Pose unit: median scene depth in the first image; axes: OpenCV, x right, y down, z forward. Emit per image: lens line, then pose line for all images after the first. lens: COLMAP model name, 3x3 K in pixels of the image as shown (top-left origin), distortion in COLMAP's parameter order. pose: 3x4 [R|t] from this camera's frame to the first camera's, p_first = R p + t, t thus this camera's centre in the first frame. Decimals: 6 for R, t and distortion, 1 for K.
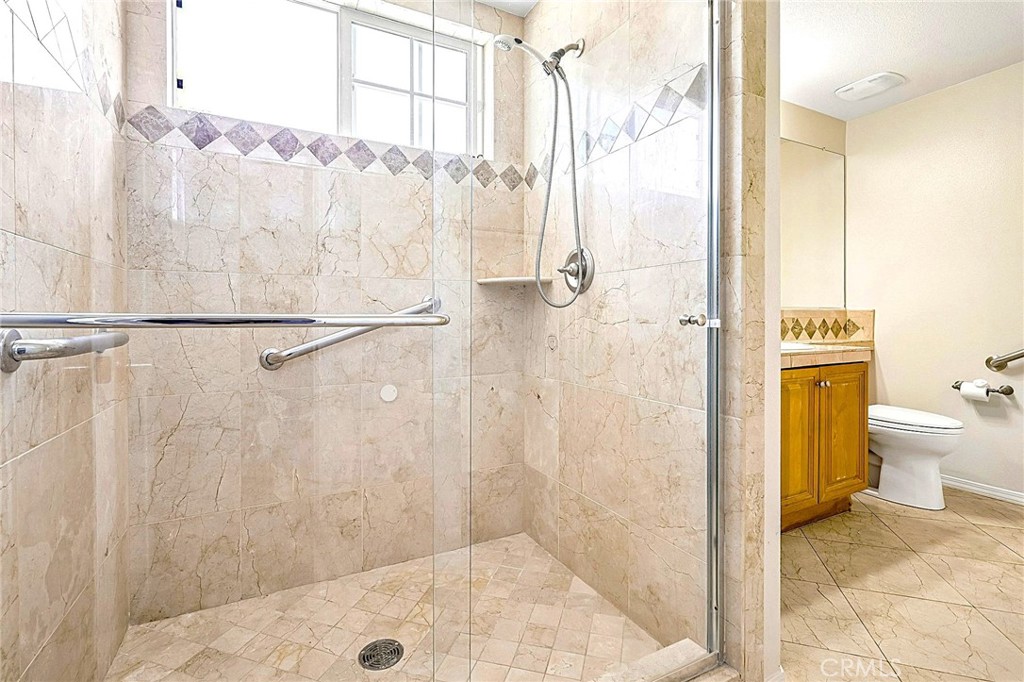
lens RADIAL K [[459.4, 0, 512.4], [0, 459.4, 330.0], [0, 0, 1]] dist [-0.008288, 0.002755]
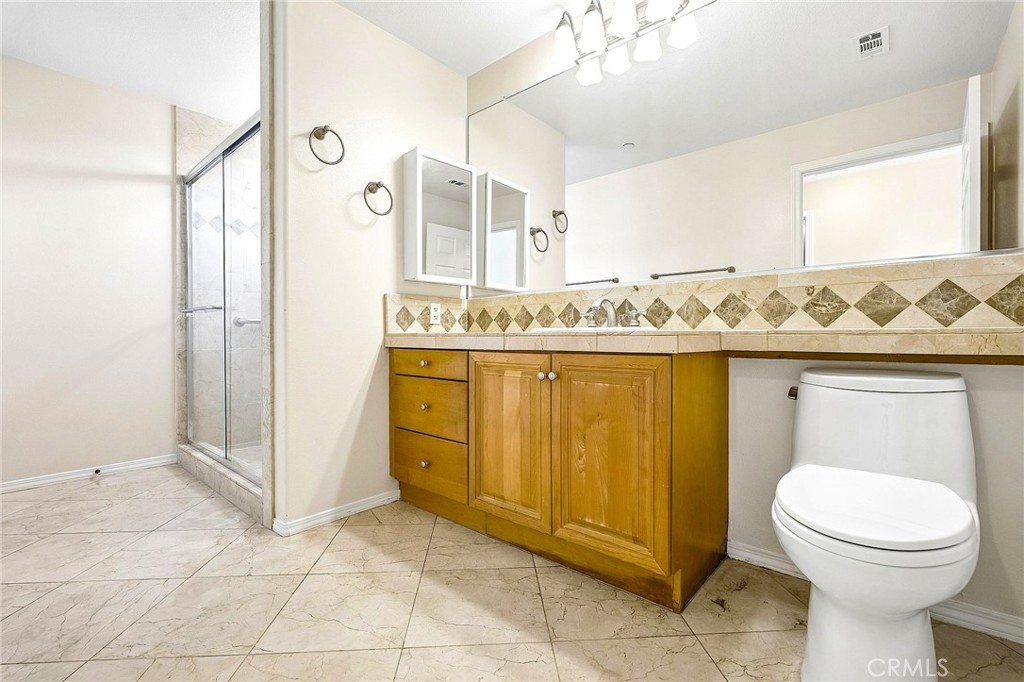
lens RADIAL K [[459.4, 0, 515.2], [0, 459.4, 339.0], [0, 0, 1]] dist [-0.008288, 0.002755]
pose [[0.370701, 0.010264, -0.928695, 1.323634], [-0.020425, 0.999787, 0.002897, 0.055006], [0.928527, 0.017895, 0.370832, 0.647089]]
